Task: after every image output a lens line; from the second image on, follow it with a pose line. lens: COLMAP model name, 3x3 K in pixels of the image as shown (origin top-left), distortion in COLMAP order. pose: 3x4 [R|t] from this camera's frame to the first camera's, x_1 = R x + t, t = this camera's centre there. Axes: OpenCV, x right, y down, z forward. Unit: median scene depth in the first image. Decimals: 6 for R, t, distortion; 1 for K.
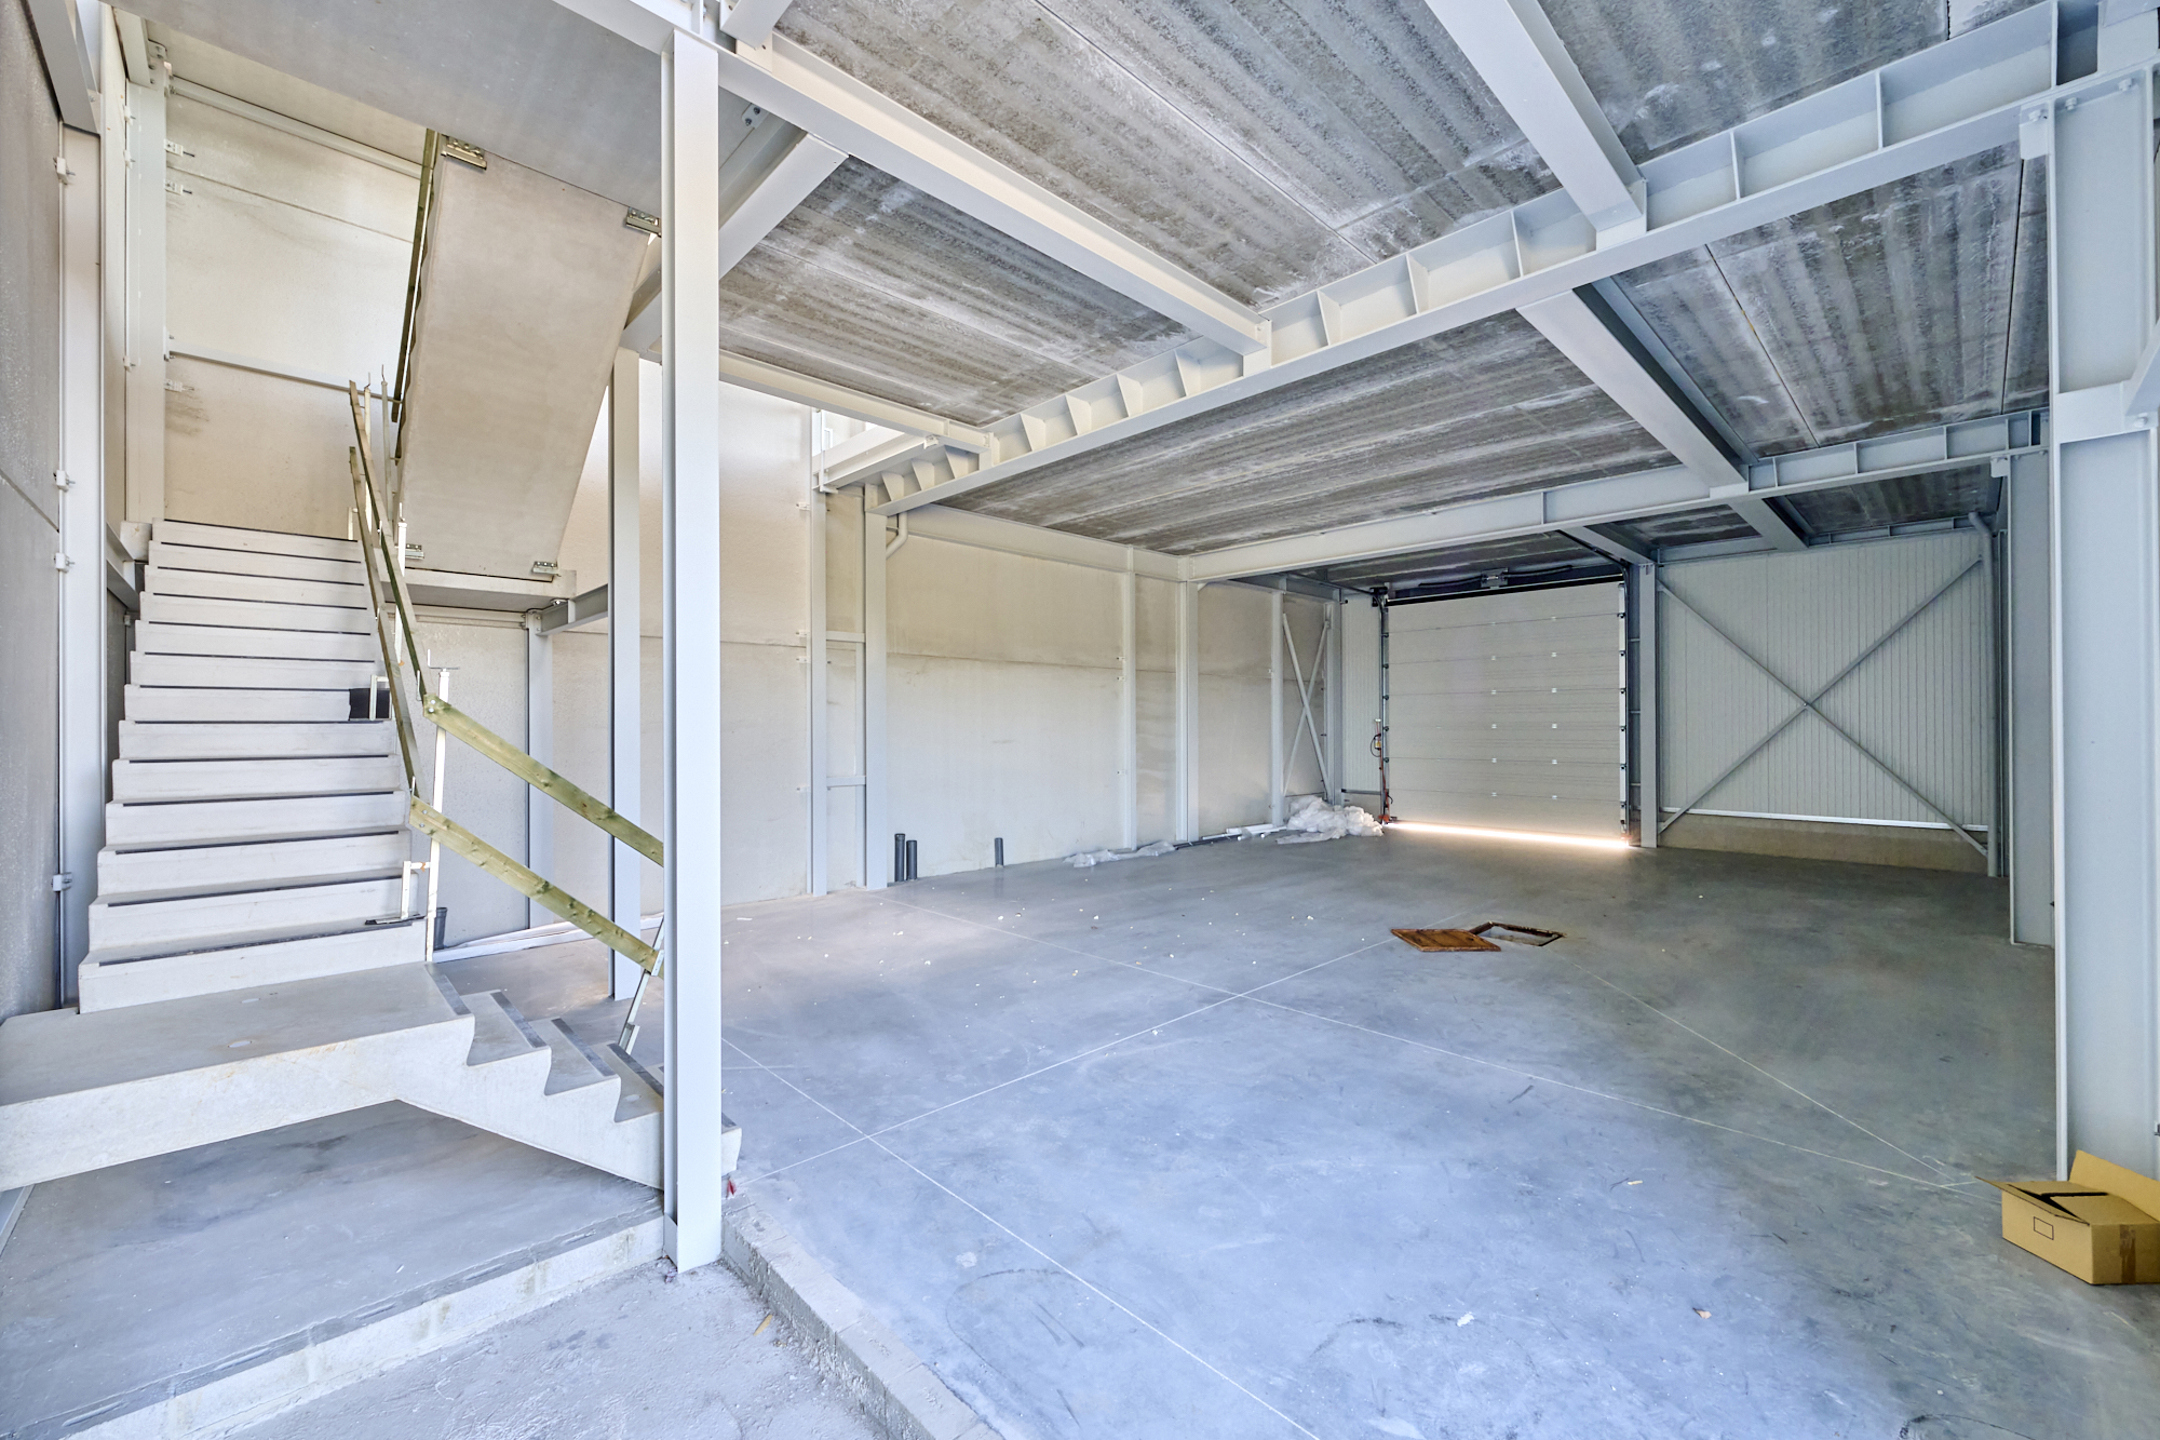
lens RADIAL K [[859.2, 0, 1080.0], [0, 859.2, 720.0], [0, 0, 1]] dist [0.000375, 0.000019]
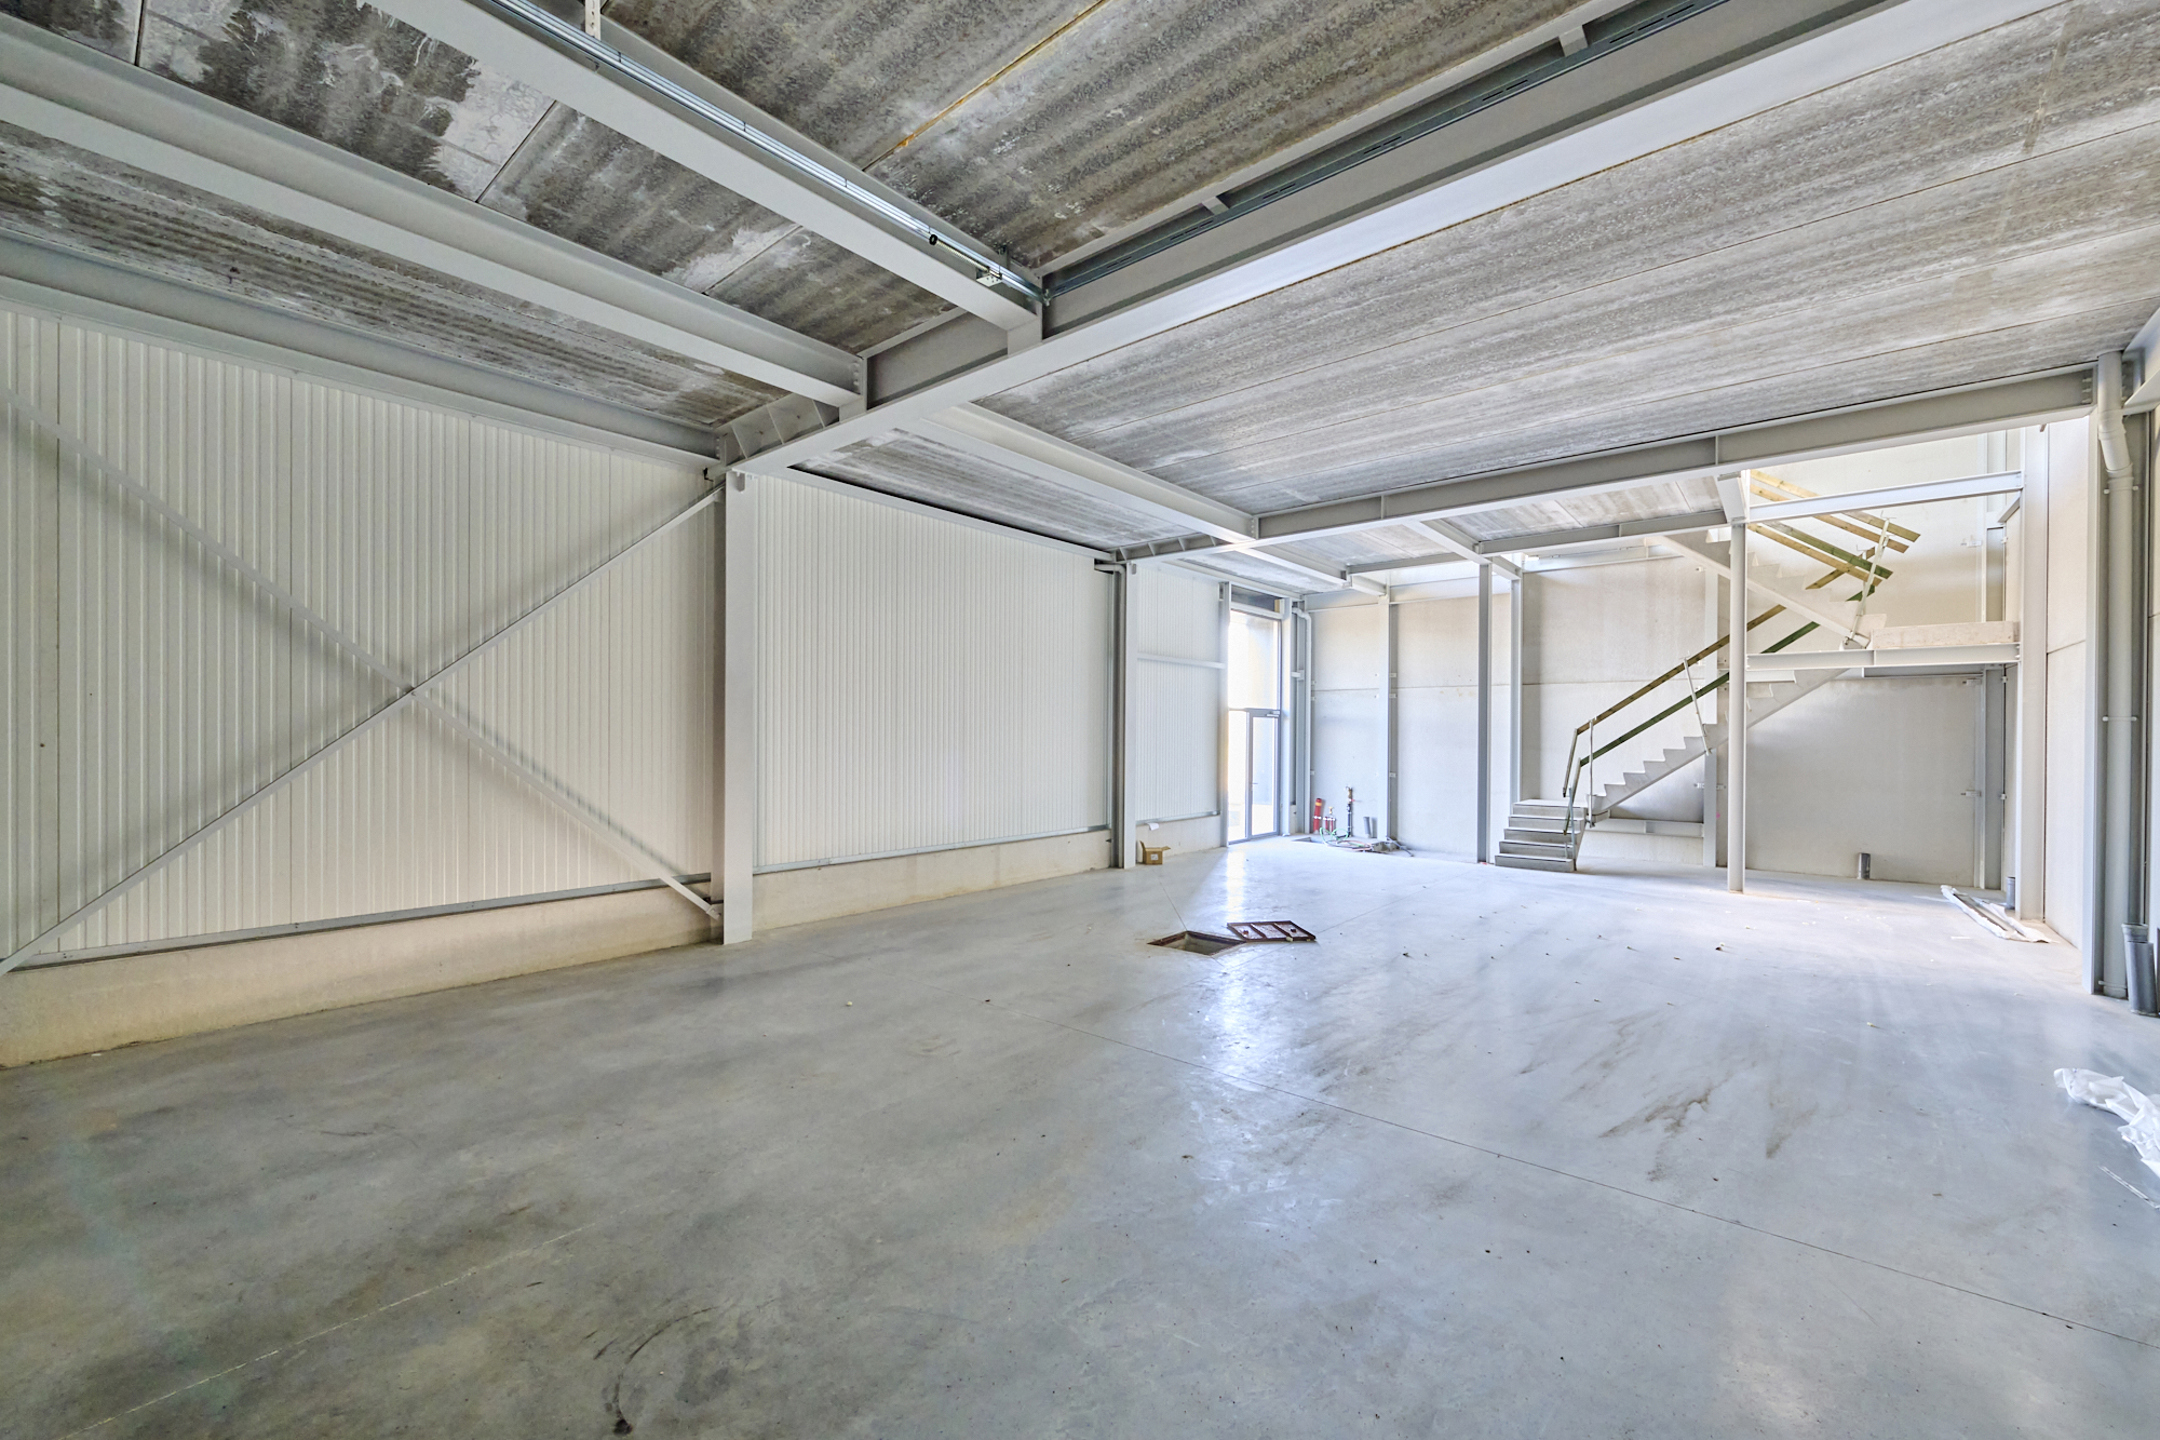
lens RADIAL K [[851.8, 0, 1112.9], [0, 851.8, 738.5], [0, 0, 1]] dist [-0.000481, -0.000181]
pose [[-0.992105, 0.000361, -0.125411, 0.577365], [0.000491, 0.999999, -0.001004, 0.006974], [0.125410, -0.001058, -0.992104, 1.554670]]
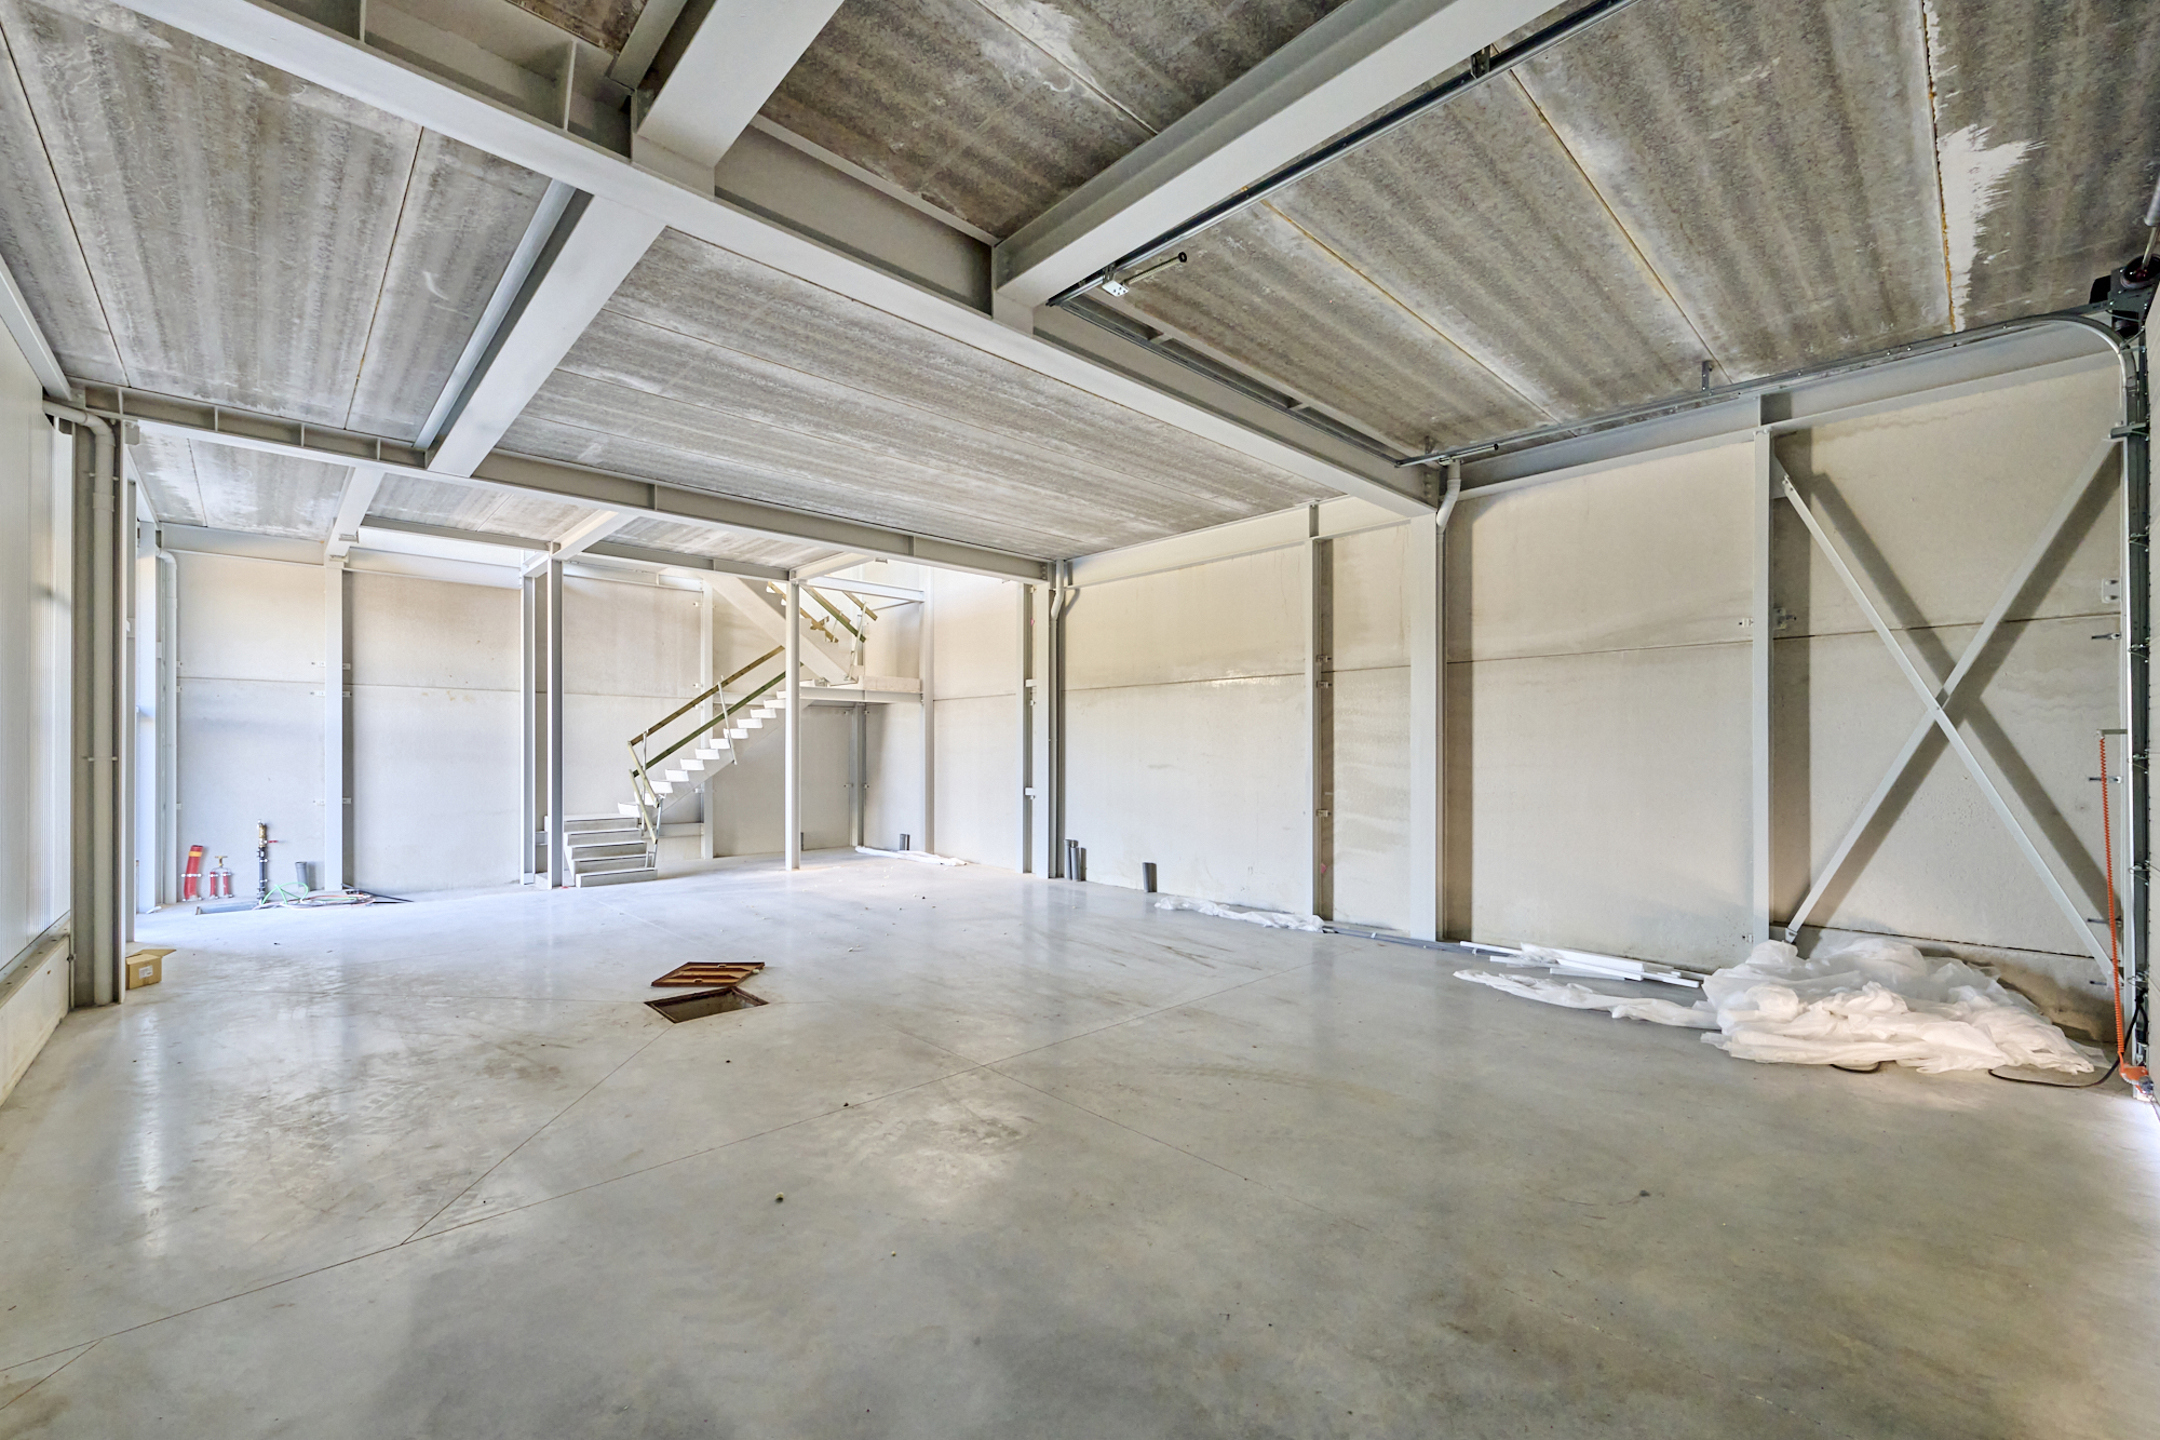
lens RADIAL K [[862.1, 0, 1082.8], [0, 862.1, 750.2], [0, 0, 1]] dist [0.002018, 0.000225]
pose [[-0.005400, 0.004024, -0.999977, 1.044944], [0.003588, 0.999986, 0.004005, 0.002648], [0.999979, -0.003567, -0.005414, 1.075779]]
